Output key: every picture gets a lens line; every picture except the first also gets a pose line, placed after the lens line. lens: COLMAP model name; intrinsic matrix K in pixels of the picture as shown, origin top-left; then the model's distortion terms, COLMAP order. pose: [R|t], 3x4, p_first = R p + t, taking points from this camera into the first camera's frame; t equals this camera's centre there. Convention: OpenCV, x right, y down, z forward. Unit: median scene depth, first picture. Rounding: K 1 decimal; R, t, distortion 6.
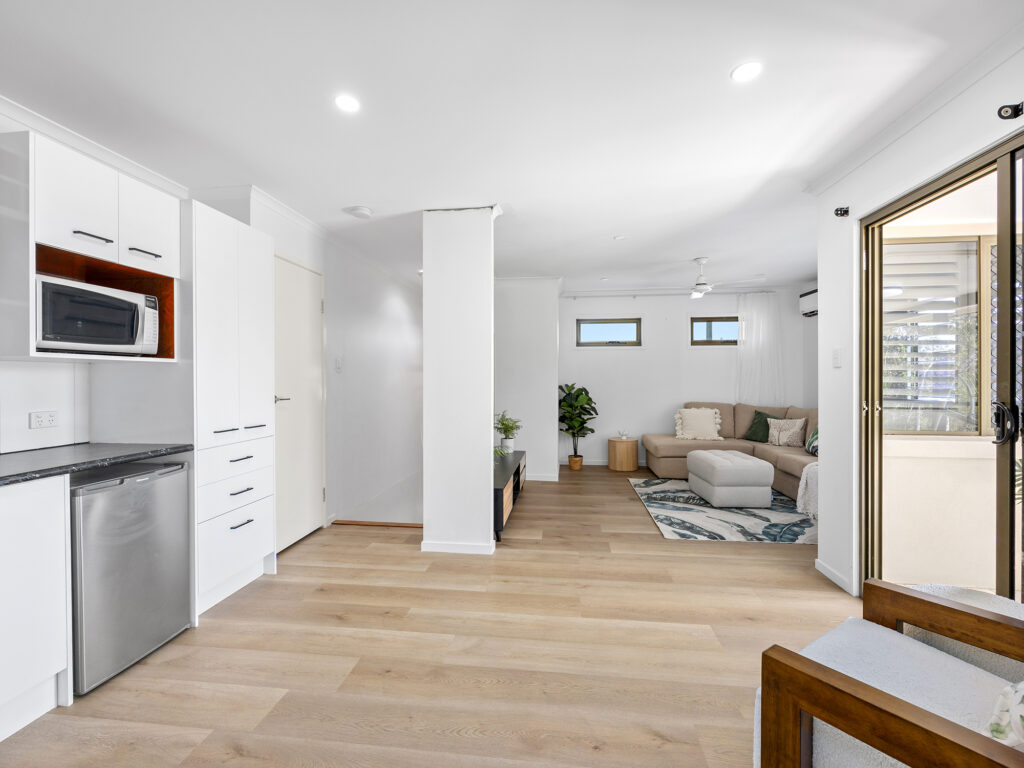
lens RADIAL K [[463.9, 0, 508.5], [0, 463.9, 383.0], [0, 0, 1]] dist [-0.003384, 0.000187]
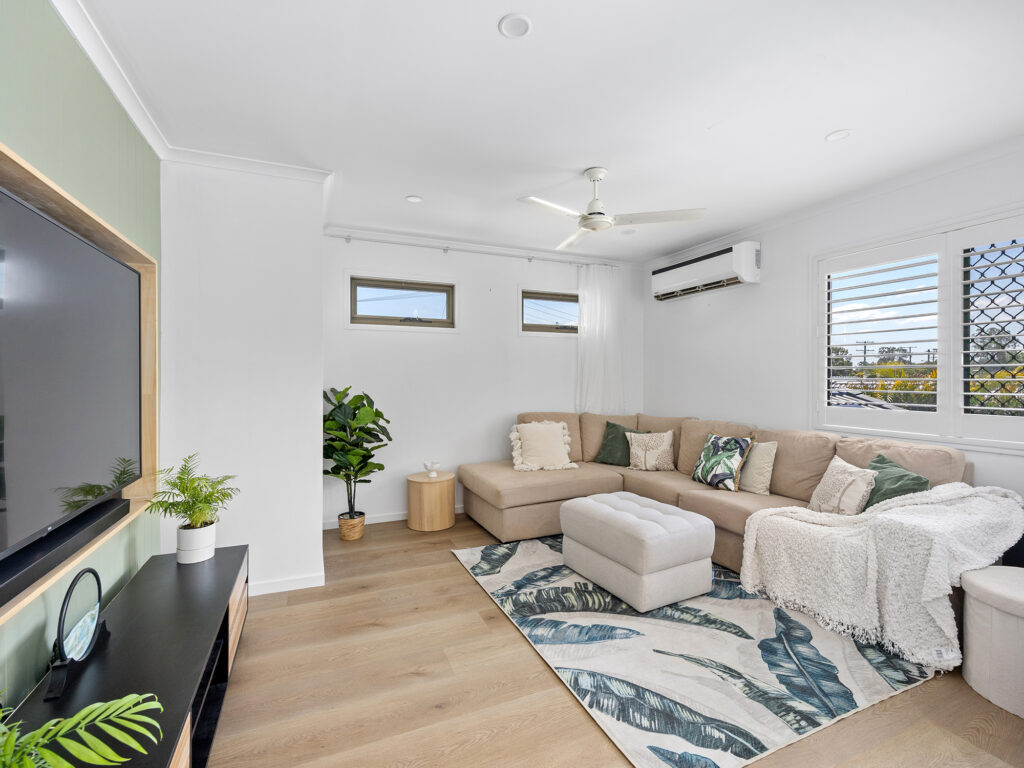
lens RADIAL K [[463.9, 0, 508.5], [0, 463.9, 383.0], [0, 0, 1]] dist [-0.003384, 0.000187]
pose [[0.861132, -0.004300, 0.508364, 0.024476], [0.004037, 0.999991, 0.001621, -0.004353], [-0.508366, 0.000656, 0.861141, 0.460319]]
